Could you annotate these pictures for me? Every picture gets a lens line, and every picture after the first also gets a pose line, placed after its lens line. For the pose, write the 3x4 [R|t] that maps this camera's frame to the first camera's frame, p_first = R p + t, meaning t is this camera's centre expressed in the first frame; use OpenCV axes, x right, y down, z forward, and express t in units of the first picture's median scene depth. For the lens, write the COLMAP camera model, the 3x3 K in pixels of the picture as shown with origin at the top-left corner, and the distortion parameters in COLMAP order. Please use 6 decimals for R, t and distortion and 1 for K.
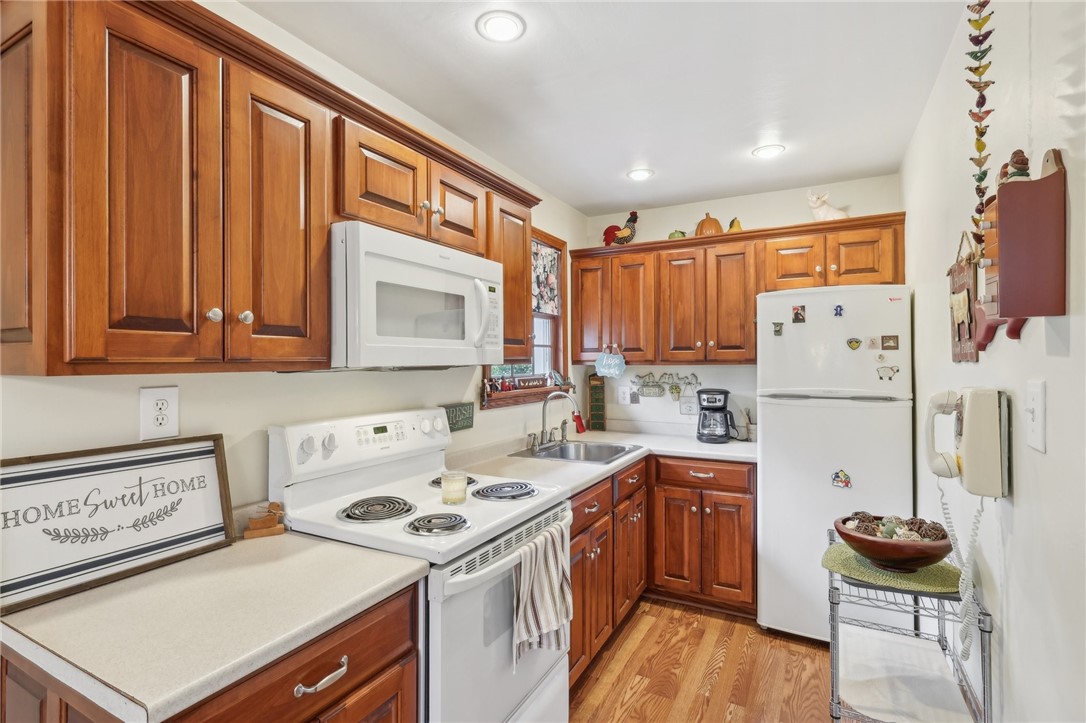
lens RADIAL K [[527.7, 0, 540.5], [0, 527.7, 358.4], [0, 0, 1]] dist [-0.001022, 0.000304]
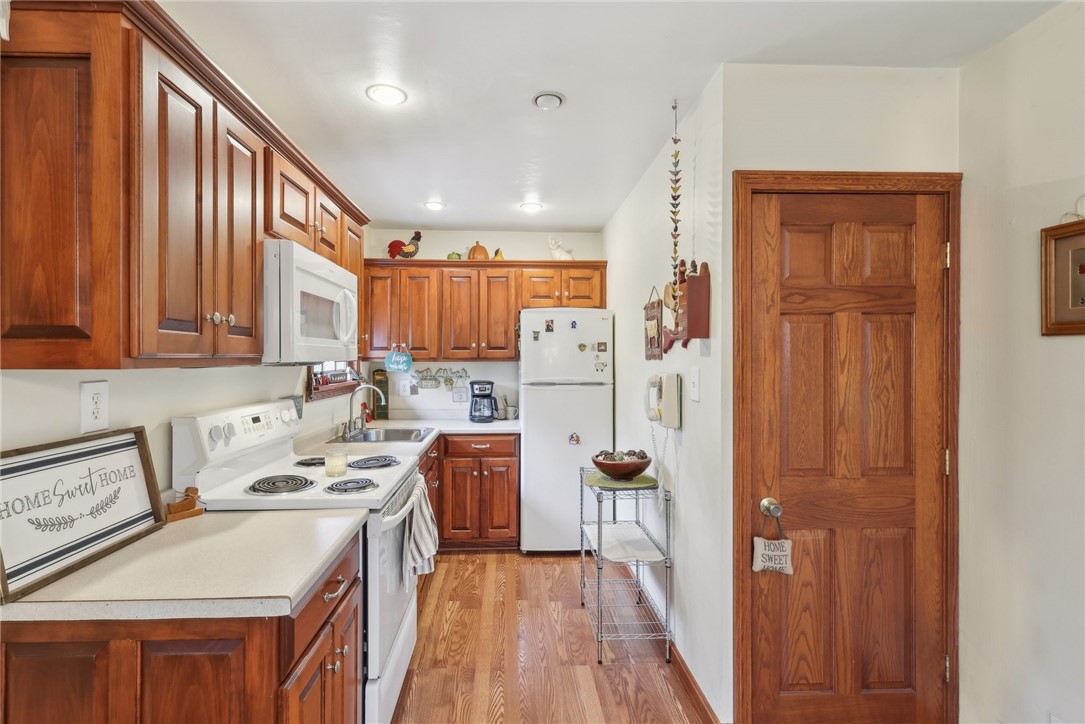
lens RADIAL K [[514.2, 0, 542.5], [0, 514.2, 362.0], [0, 0, 1]] dist [-0.001982, -0.000473]
pose [[0.845075, 0.000223, 0.534647, -0.264019], [-0.006169, 0.999937, 0.009334, 0.000661], [-0.534612, -0.011186, 0.845024, -0.159650]]
